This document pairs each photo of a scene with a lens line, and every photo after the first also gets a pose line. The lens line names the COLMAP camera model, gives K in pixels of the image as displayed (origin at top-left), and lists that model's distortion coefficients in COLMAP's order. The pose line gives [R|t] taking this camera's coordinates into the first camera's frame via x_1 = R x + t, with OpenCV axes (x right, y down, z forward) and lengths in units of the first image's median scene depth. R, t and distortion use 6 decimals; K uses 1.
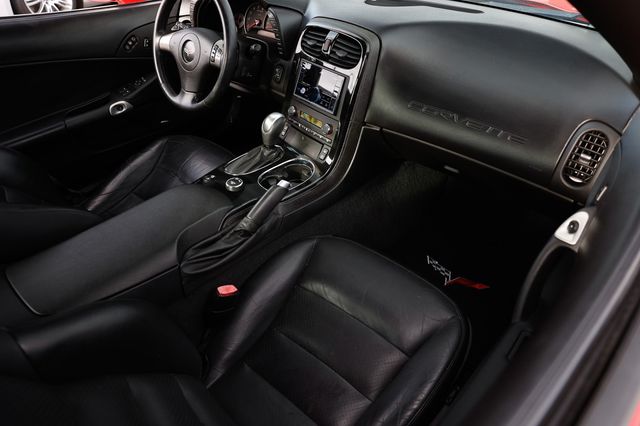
lens RADIAL K [[432.3, 0, 320.0], [0, 432.3, 213.0], [0, 0, 1]] dist [-0.107825, 0.062112]
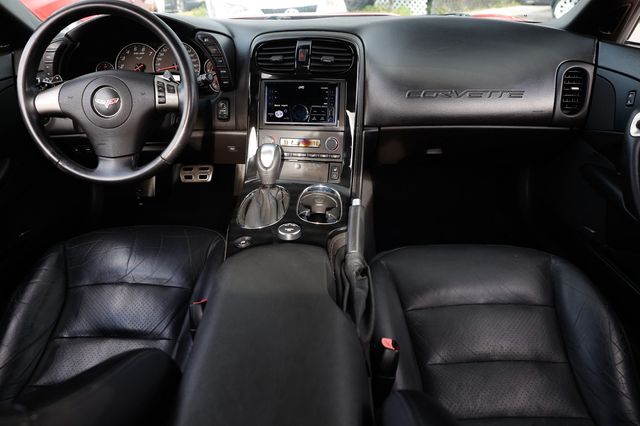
lens RADIAL K [[439.2, 0, 320.0], [0, 439.2, 213.0], [0, 0, 1]] dist [-0.113754, 0.102026]
pose [[0.765309, -0.321830, 0.557429, -0.524071], [0.409972, 0.911360, -0.036692, -0.041457], [-0.496210, 0.256611, 0.829413, 0.291032]]
